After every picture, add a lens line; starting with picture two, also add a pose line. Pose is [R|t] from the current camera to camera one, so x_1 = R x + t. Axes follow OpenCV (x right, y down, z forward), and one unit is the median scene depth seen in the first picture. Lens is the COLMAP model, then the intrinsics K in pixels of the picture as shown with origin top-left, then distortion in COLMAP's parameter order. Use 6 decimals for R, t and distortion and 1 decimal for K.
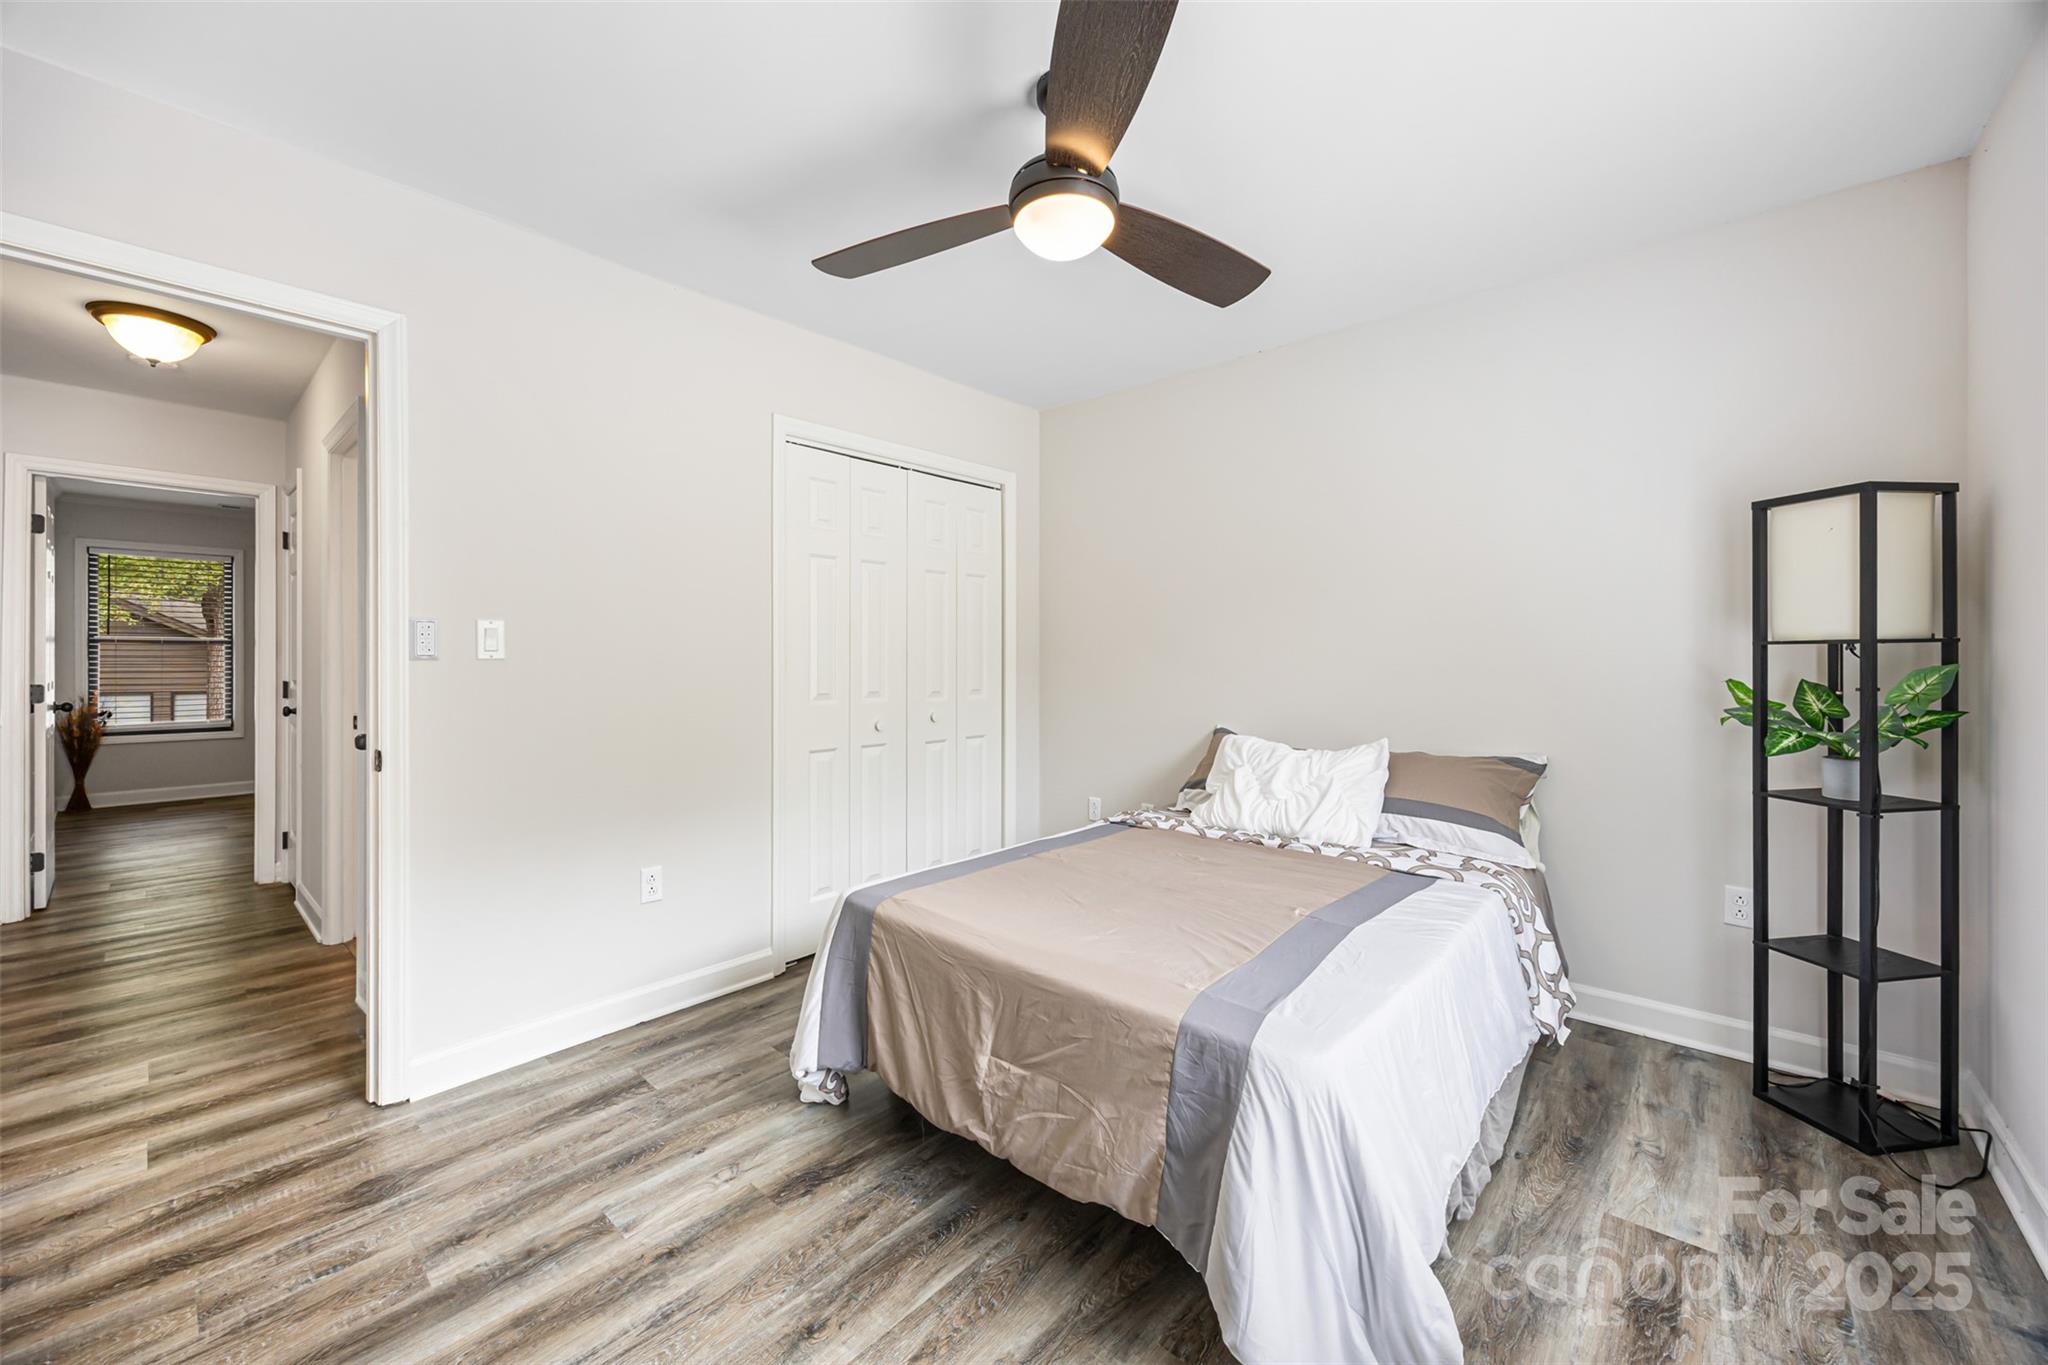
lens RADIAL K [[784.8, 0, 1024.1], [0, 784.8, 670.0], [0, 0, 1]] dist [-0.002602, -0.000091]
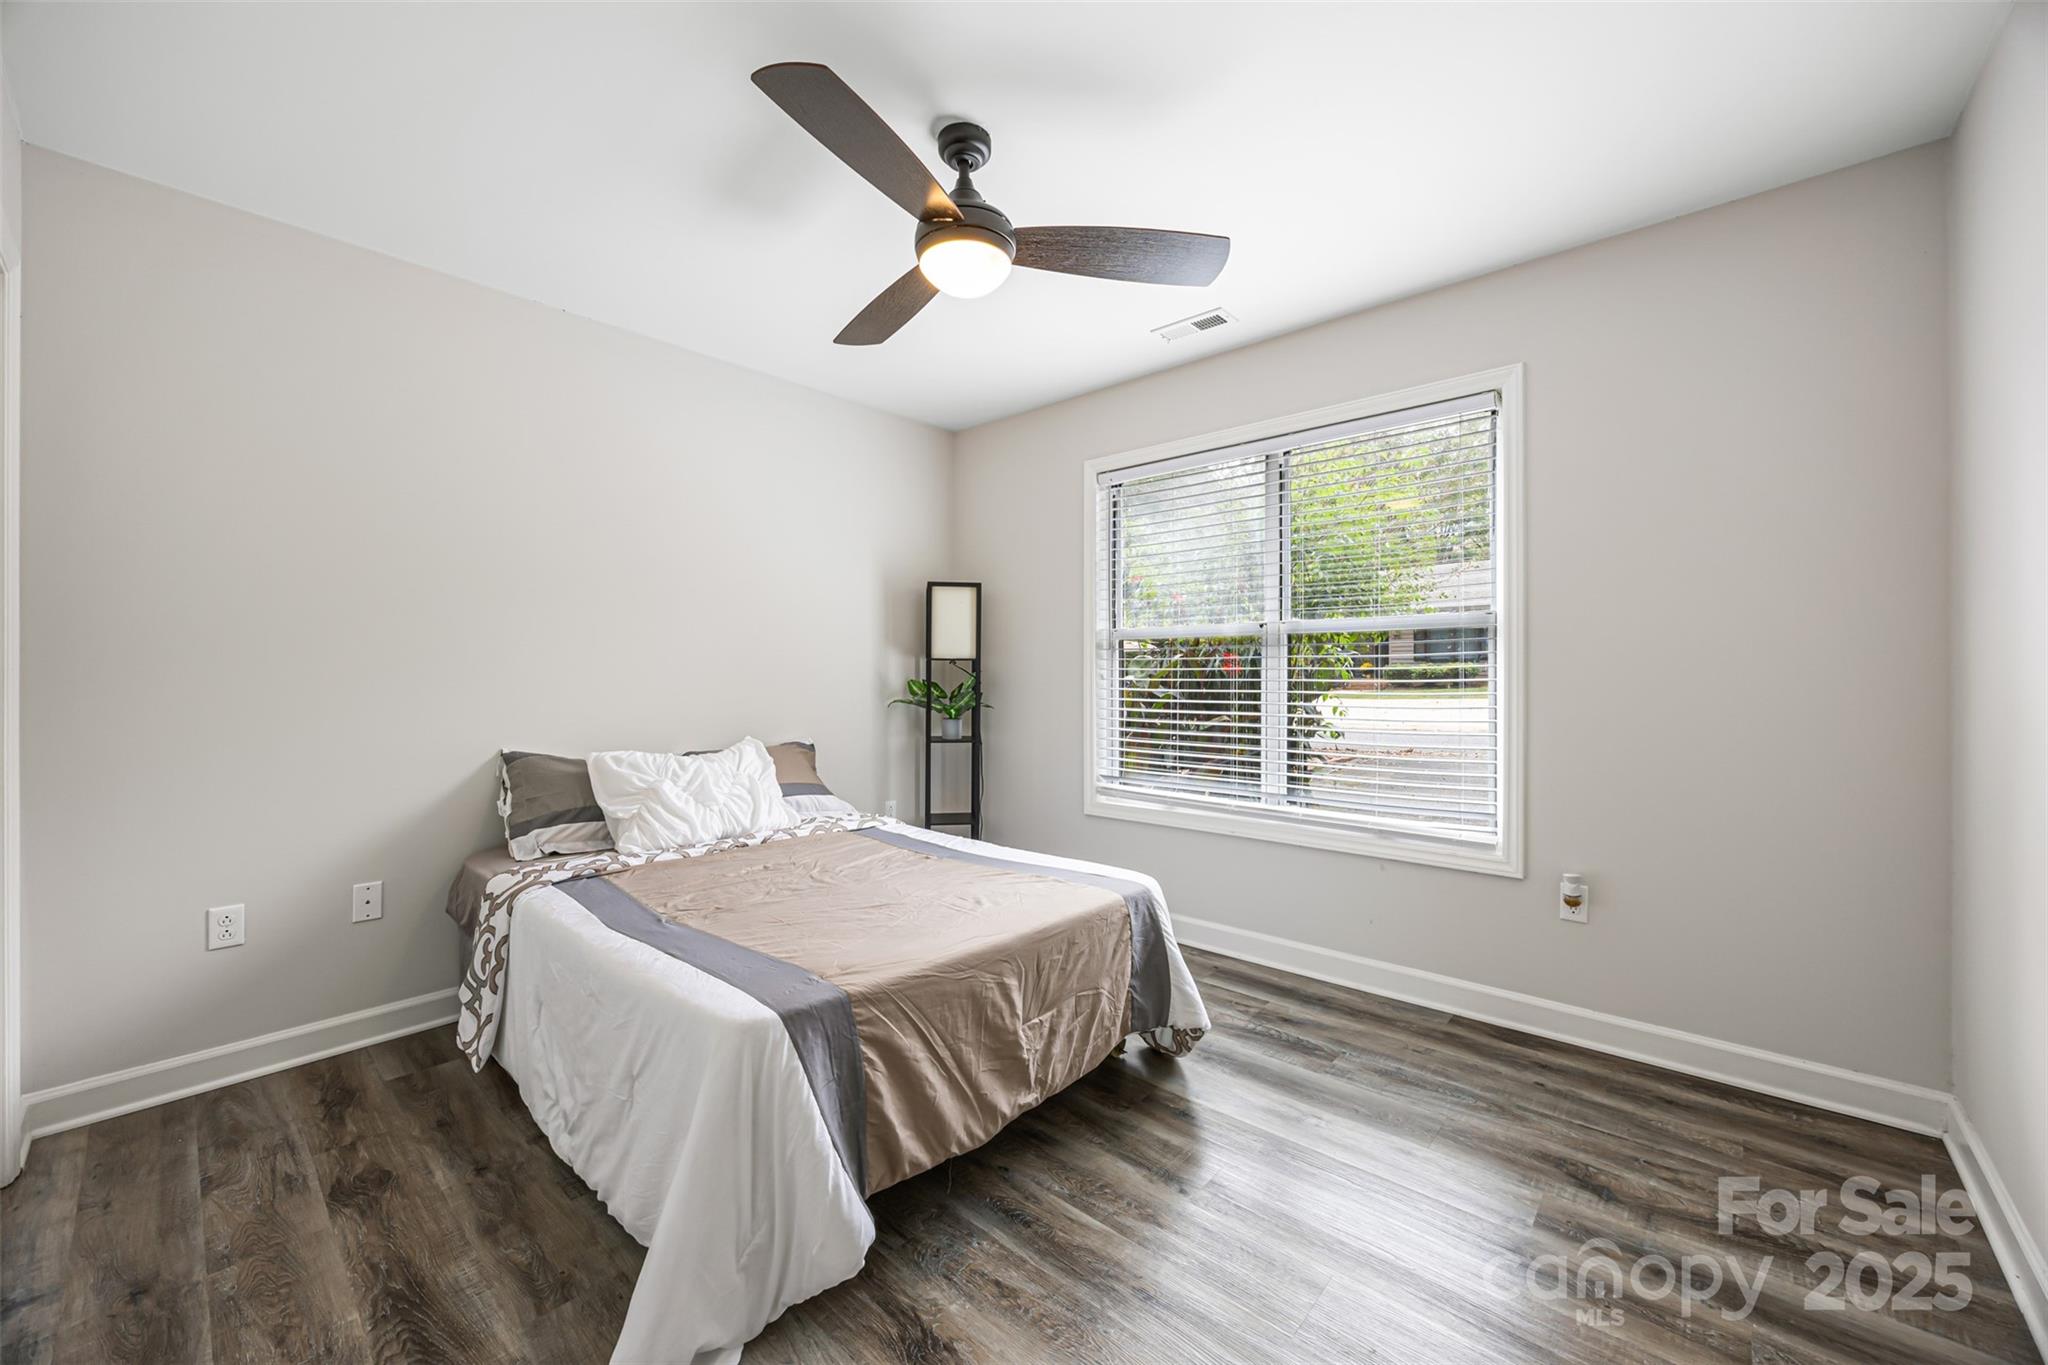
lens RADIAL K [[784.2, 0, 1022.7], [0, 784.2, 673.2], [0, 0, 1]] dist [-0.002579, -0.000090]
pose [[0.000778, -0.002119, 0.999997, -1.239782], [0.010667, 0.999941, 0.002110, -0.004263], [-0.999943, 0.010666, 0.000801, 1.082203]]
